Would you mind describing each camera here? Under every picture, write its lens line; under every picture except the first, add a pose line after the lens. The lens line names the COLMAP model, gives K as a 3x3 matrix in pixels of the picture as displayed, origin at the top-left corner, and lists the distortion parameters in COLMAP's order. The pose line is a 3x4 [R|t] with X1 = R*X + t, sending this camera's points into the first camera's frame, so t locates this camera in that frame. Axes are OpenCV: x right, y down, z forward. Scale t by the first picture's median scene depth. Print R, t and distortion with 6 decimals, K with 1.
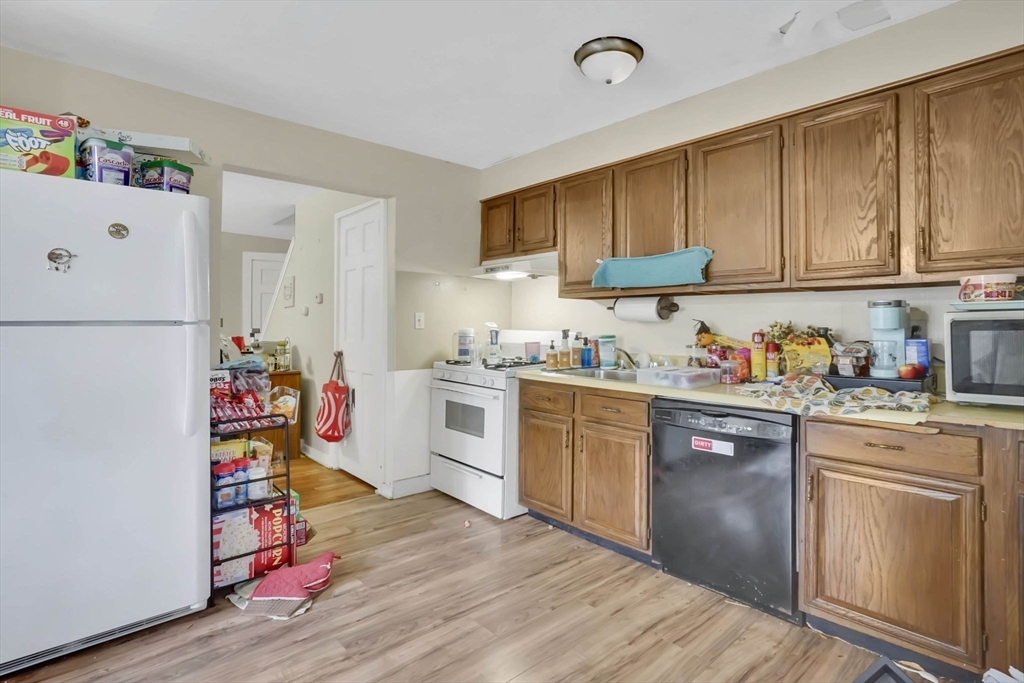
lens RADIAL K [[509.8, 0, 513.2], [0, 509.8, 332.6], [0, 0, 1]] dist [-0.013699, 0.001577]
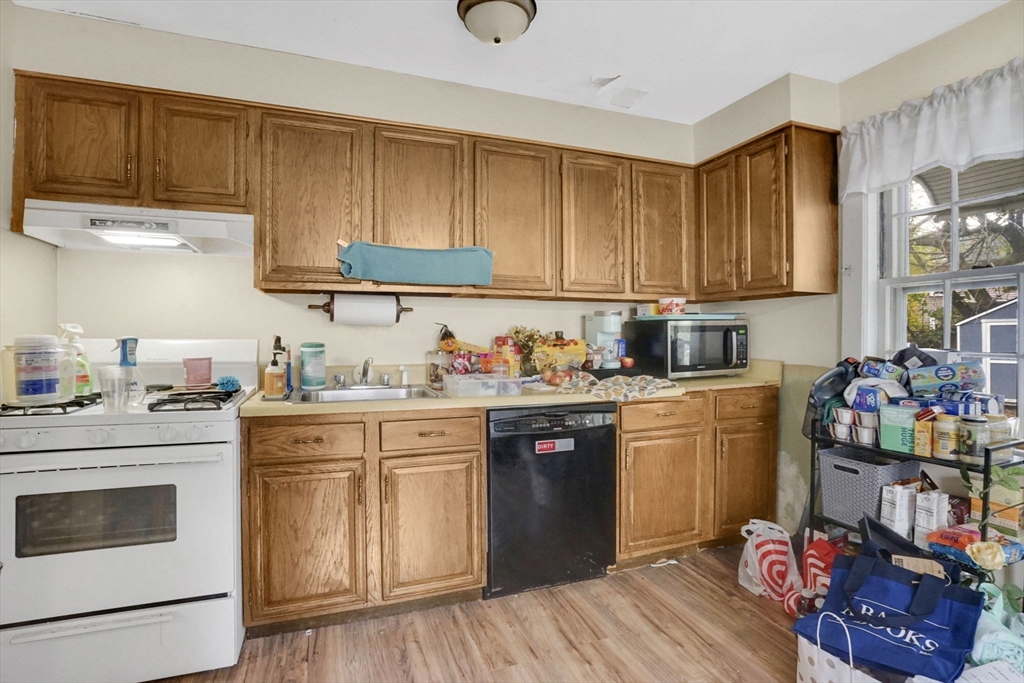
lens RADIAL K [[549.6, 0, 515.6], [0, 549.6, 337.3], [0, 0, 1]] dist [-0.028039, -0.000640]
pose [[0.349801, -0.013435, 0.936728, -0.620063], [0.014925, 0.999850, 0.008767, -0.008337], [-0.936705, 0.010914, 0.349949, 0.621077]]
